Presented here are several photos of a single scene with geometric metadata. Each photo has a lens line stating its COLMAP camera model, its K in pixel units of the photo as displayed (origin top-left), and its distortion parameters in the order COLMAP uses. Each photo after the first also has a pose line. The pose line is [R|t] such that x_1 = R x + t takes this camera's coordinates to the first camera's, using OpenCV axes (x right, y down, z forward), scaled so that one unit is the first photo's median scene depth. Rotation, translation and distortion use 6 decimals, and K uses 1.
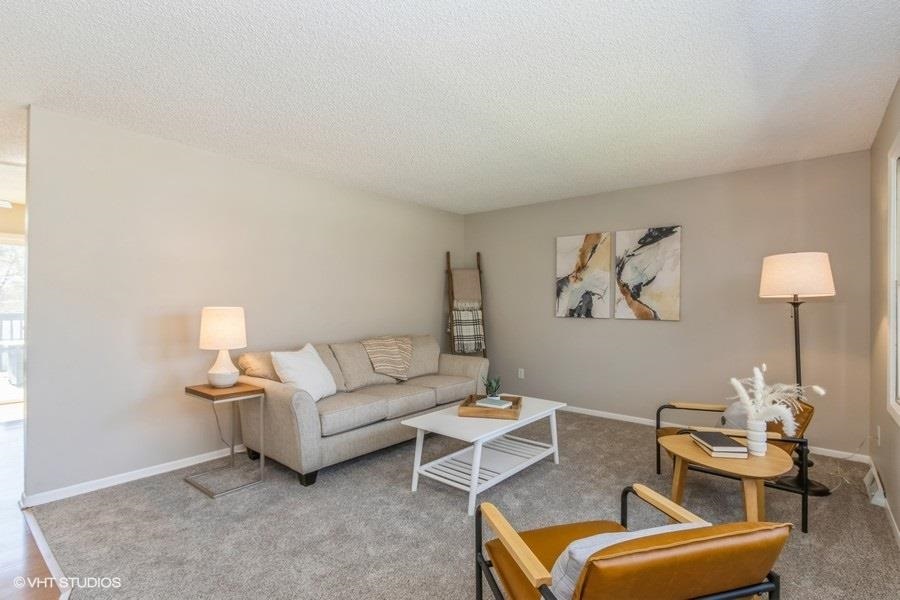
lens RADIAL K [[421.7, 0, 445.4], [0, 421.7, 303.3], [0, 0, 1]] dist [0.003931, 0.001091]
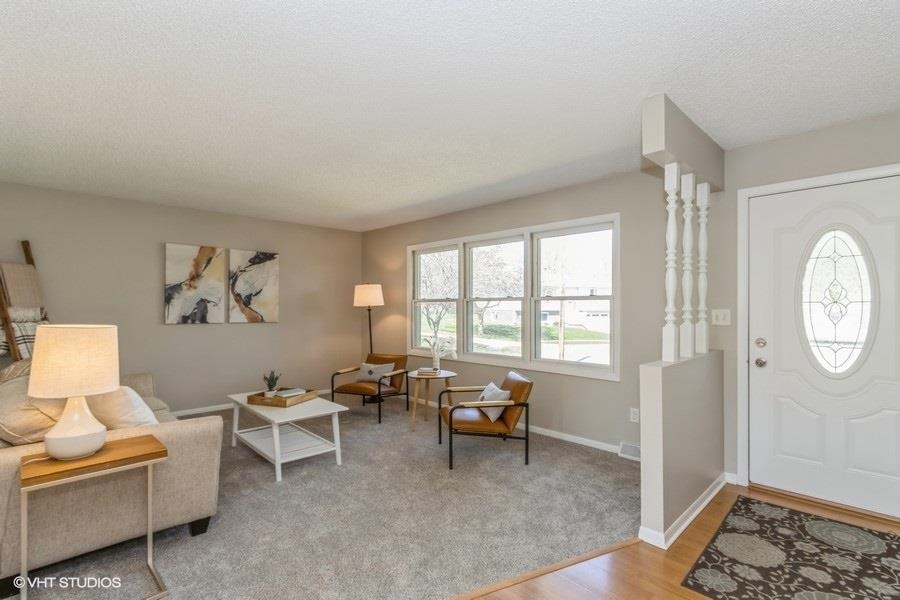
lens RADIAL K [[421.7, 0, 443.4], [0, 421.7, 302.2], [0, 0, 1]] dist [0.003931, 0.001091]
pose [[0.116474, 0.005463, 0.993179, -0.691906], [-0.000075, 0.999985, -0.005492, -0.014759], [-0.993194, 0.000565, 0.116472, 0.269992]]
